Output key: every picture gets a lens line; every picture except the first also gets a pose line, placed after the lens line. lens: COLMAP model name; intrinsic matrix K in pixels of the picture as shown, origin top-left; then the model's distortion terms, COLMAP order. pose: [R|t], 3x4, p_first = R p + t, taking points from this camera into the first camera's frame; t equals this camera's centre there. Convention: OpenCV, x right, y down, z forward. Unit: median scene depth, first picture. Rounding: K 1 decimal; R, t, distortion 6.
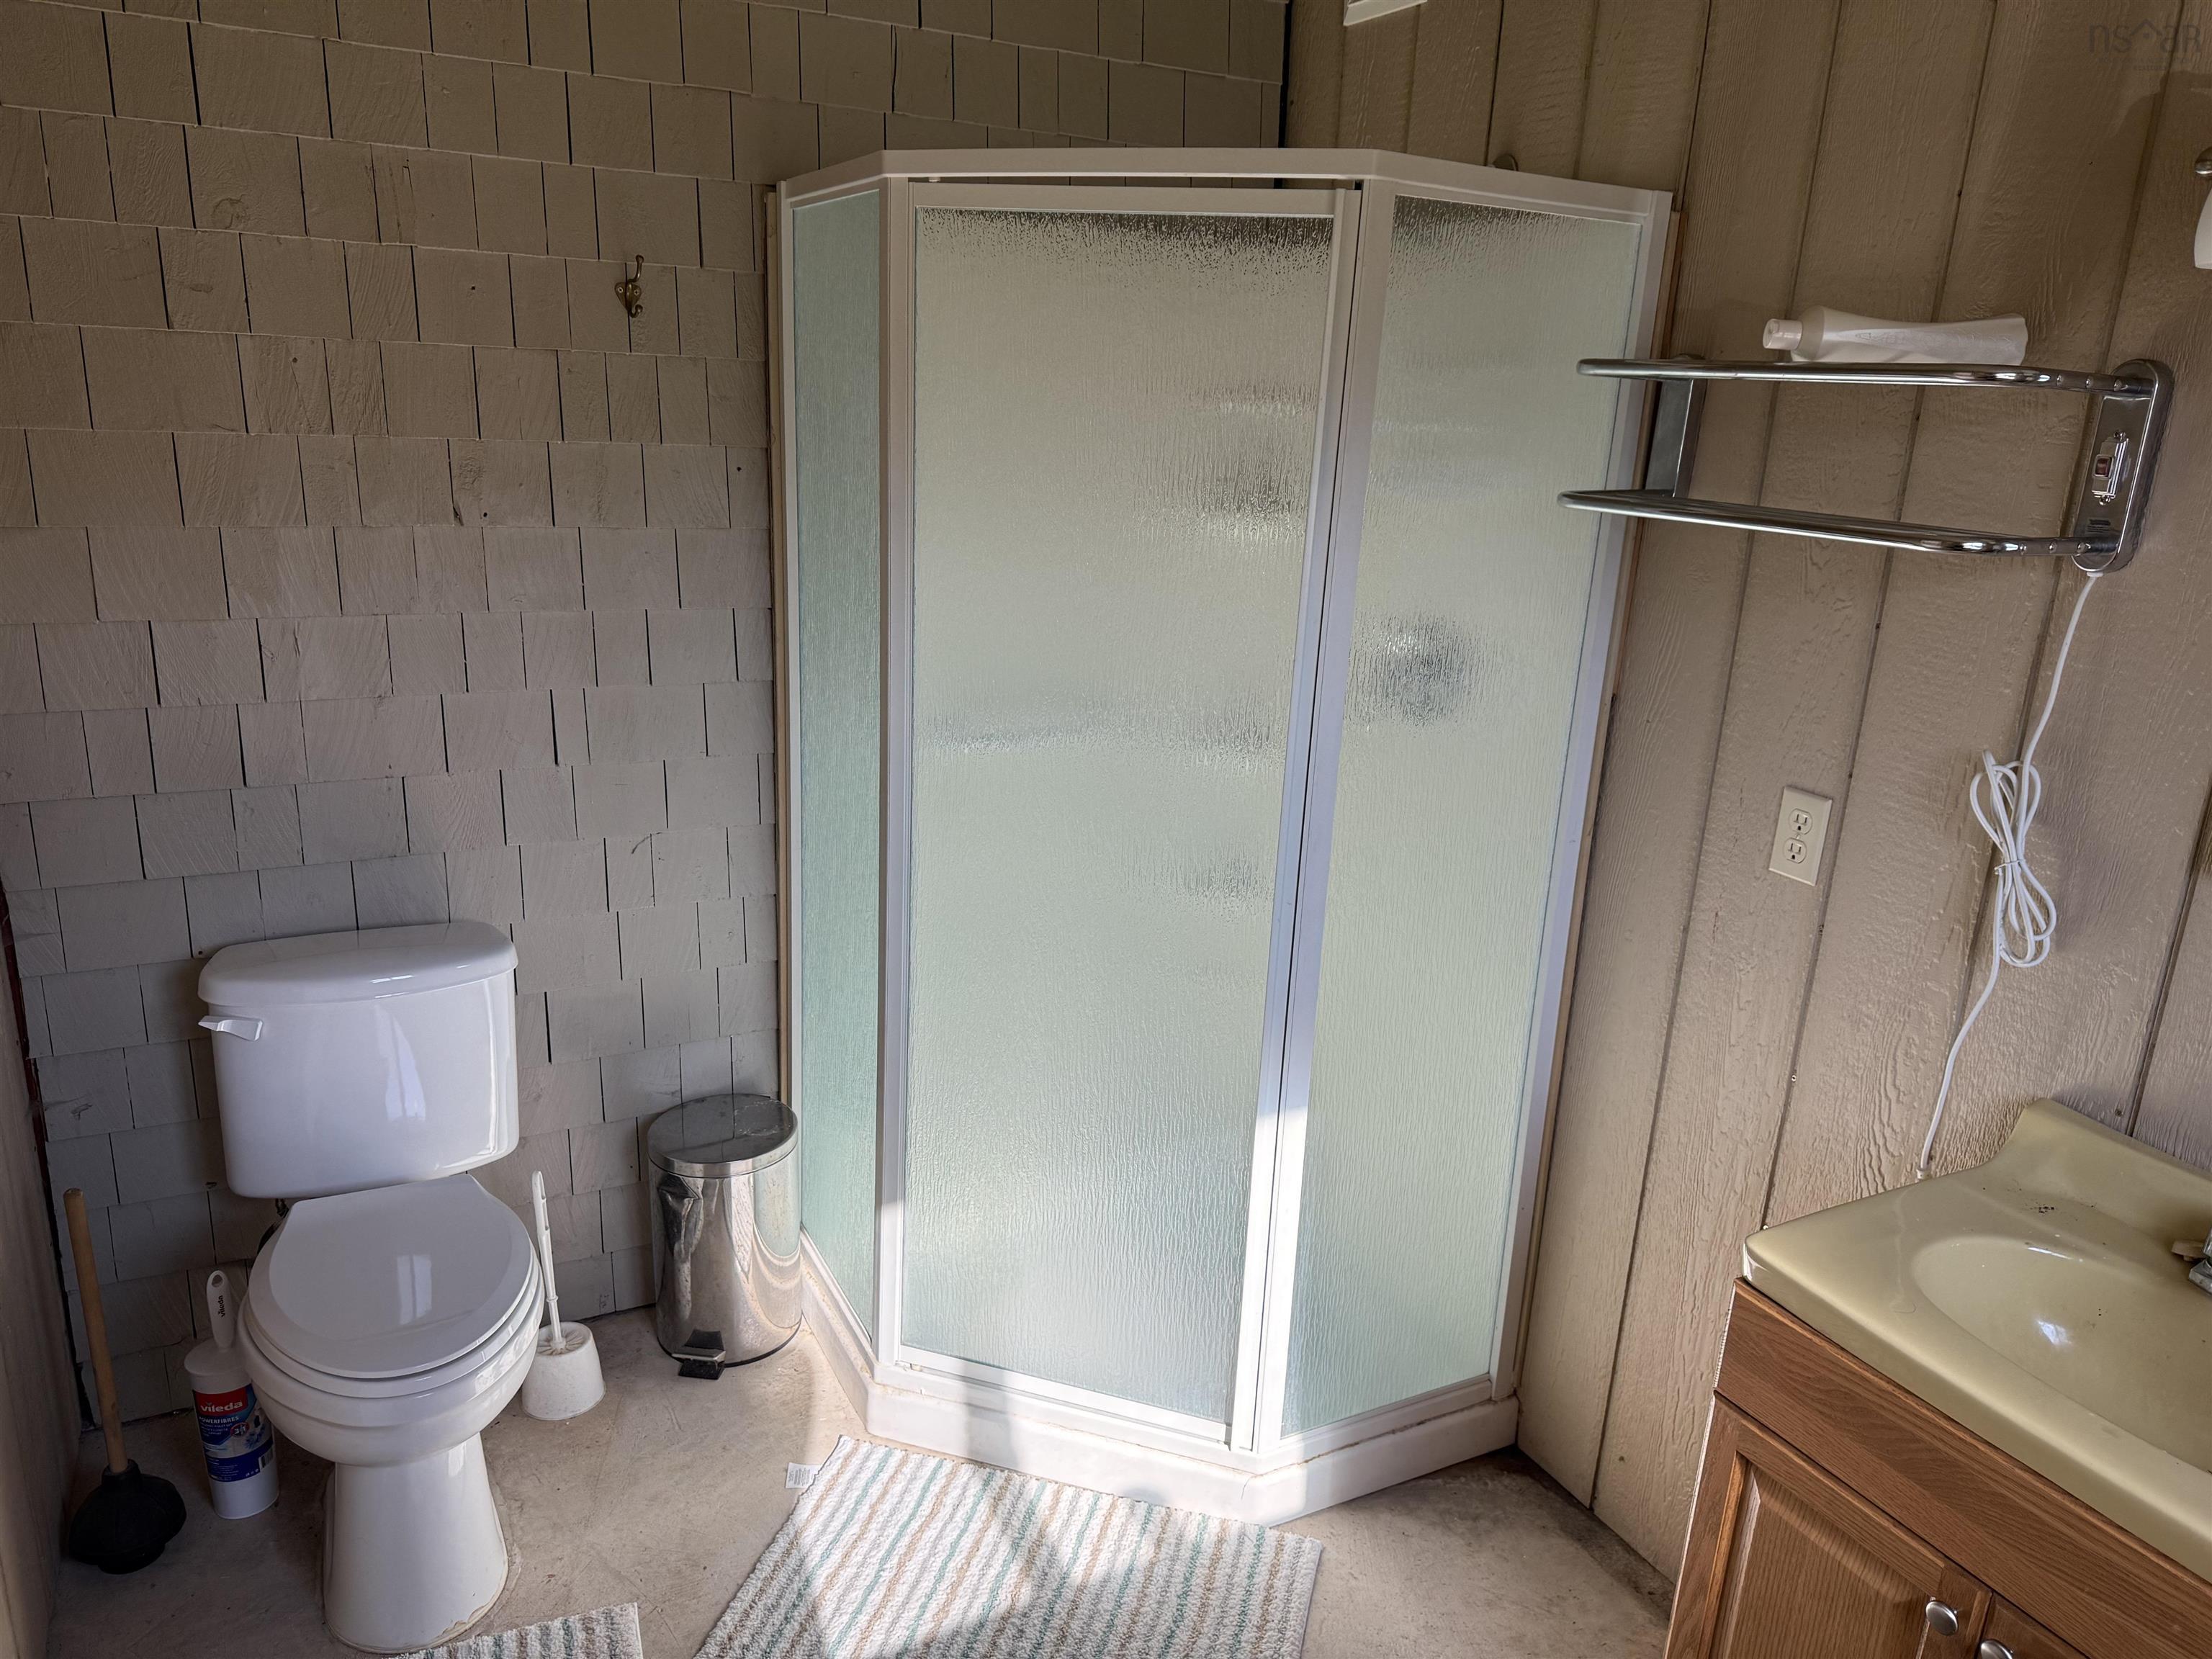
lens RADIAL K [[1508.3, 0, 1100.9], [0, 1508.3, 840.7], [0, 0, 1]] dist [0.035231, -0.049705]
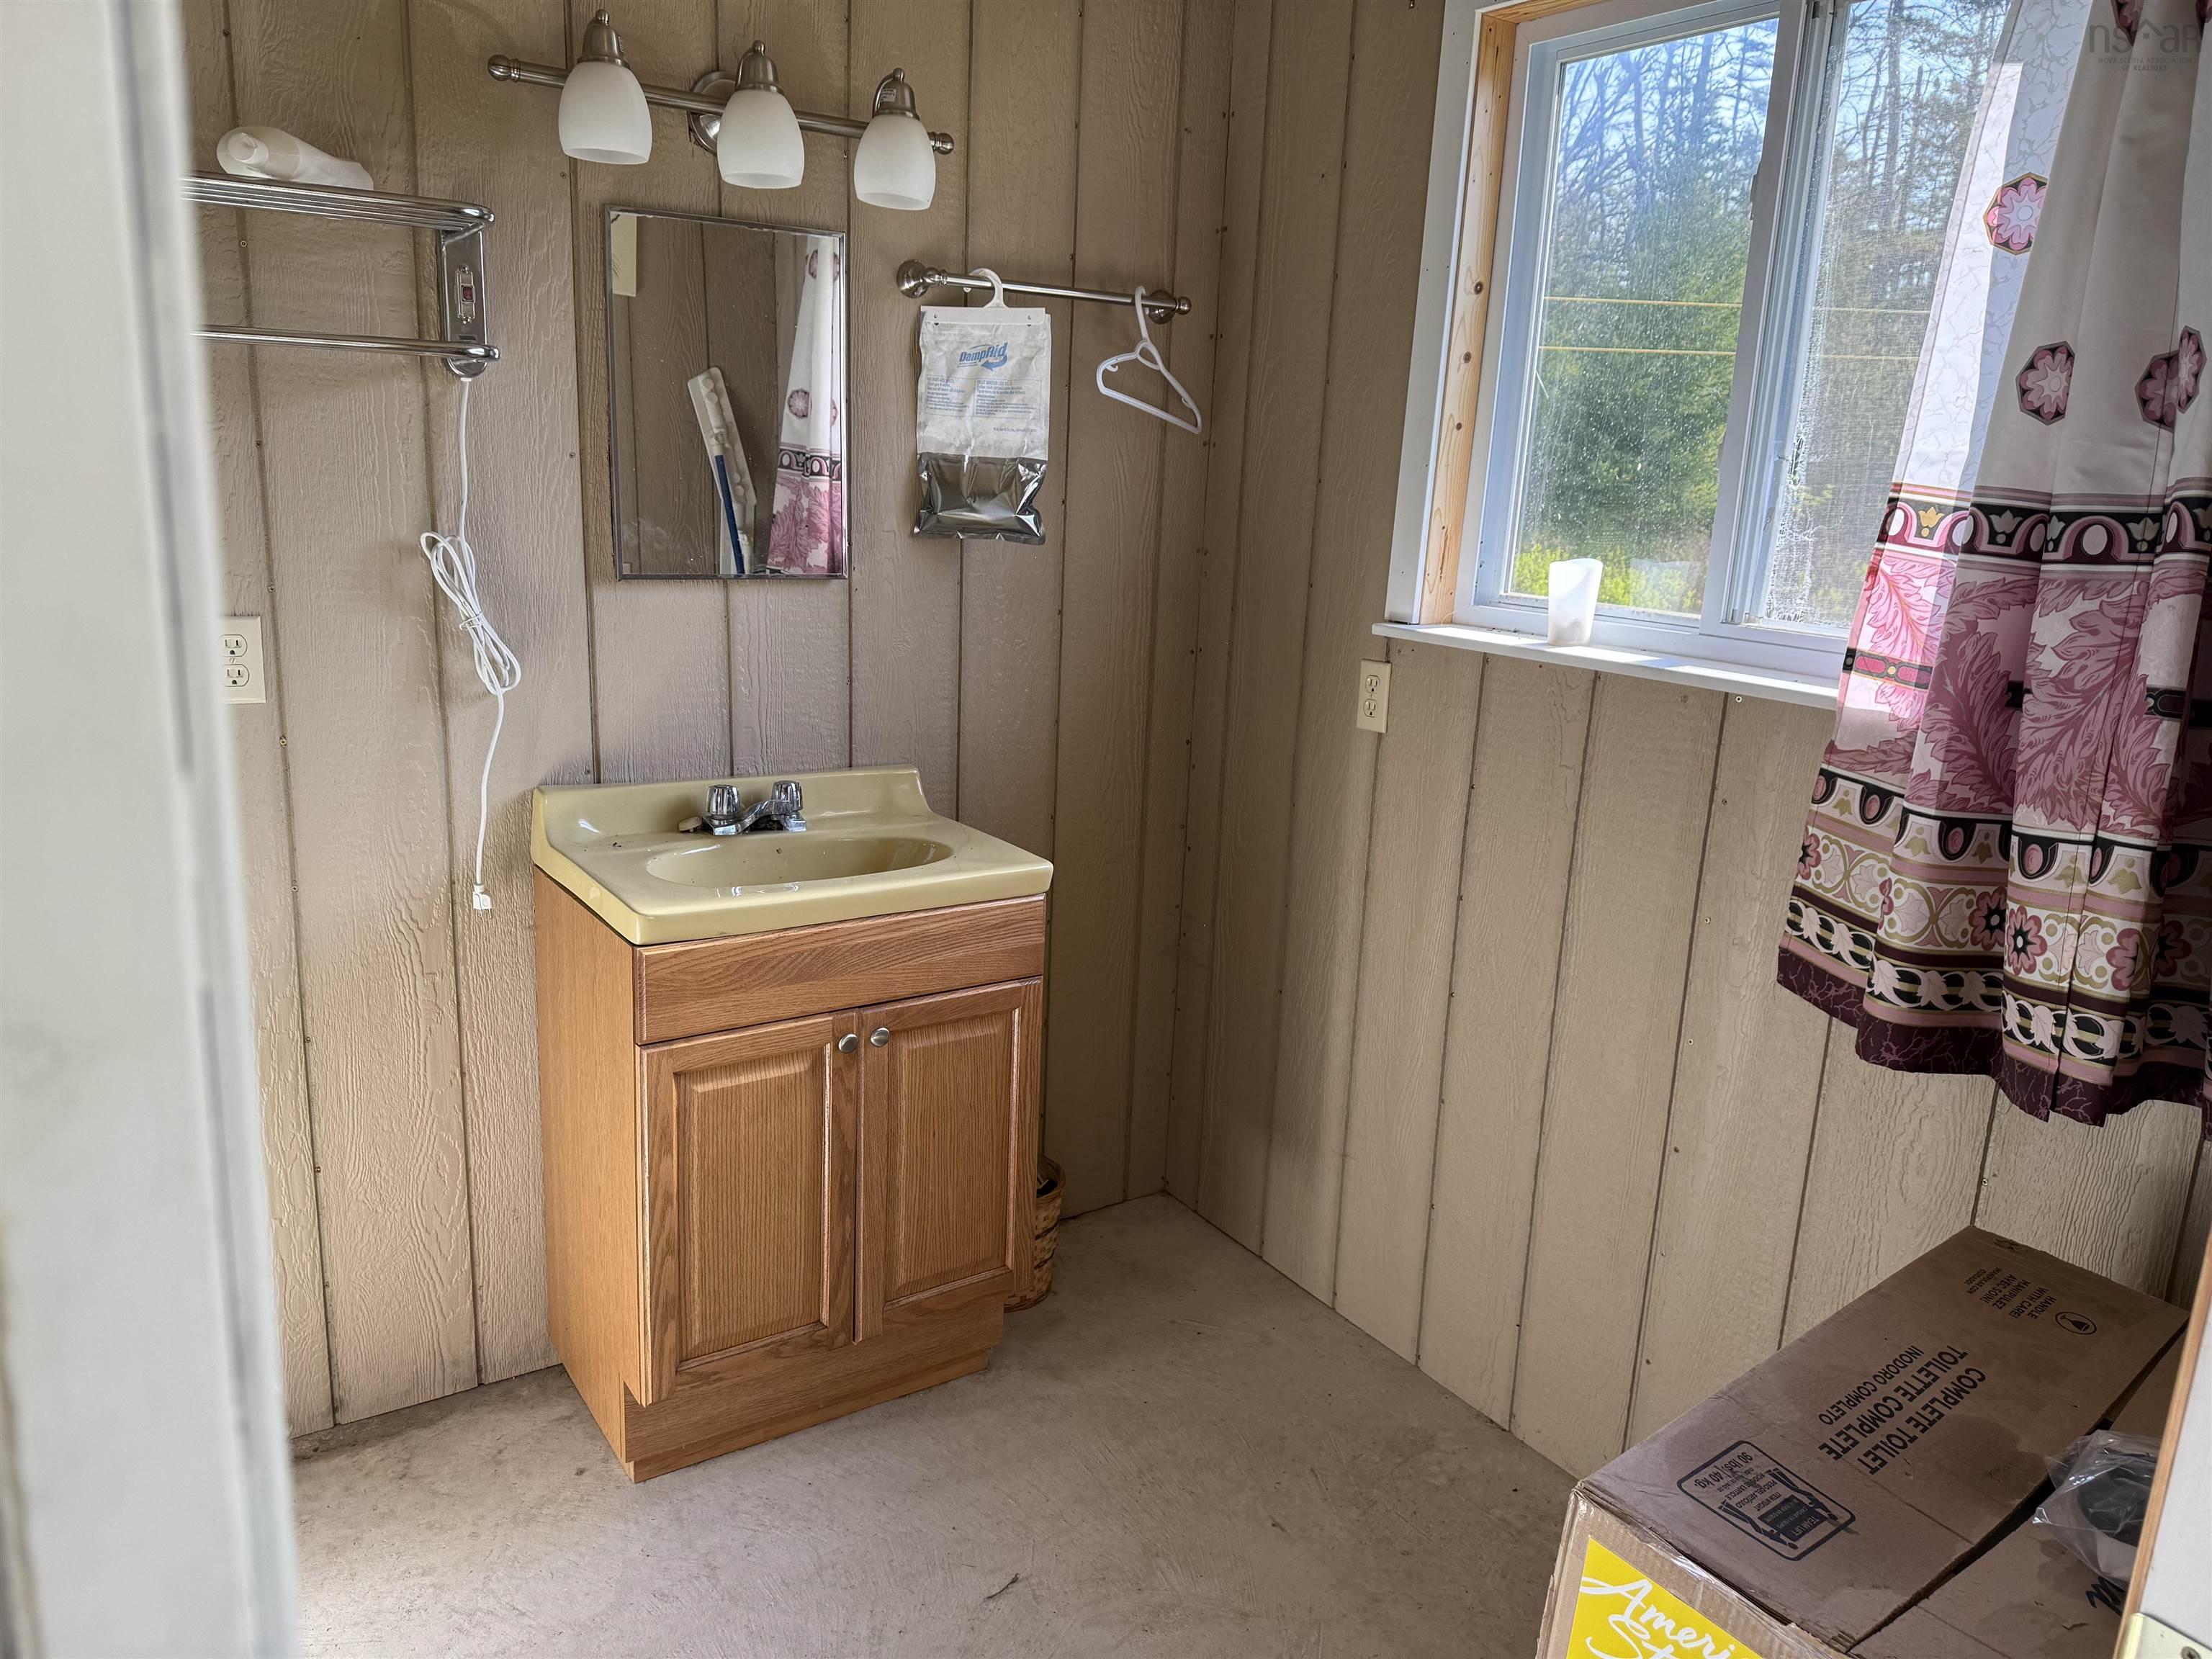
lens RADIAL K [[1508.3, 0, 1097.5], [0, 1508.3, 826.4], [0, 0, 1]] dist [0.035231, -0.049705]
pose [[-0.120774, -0.286715, 0.950373, -0.735883], [0.232332, 0.922626, 0.307869, -0.095449], [-0.965109, 0.257985, -0.044816, 0.621286]]
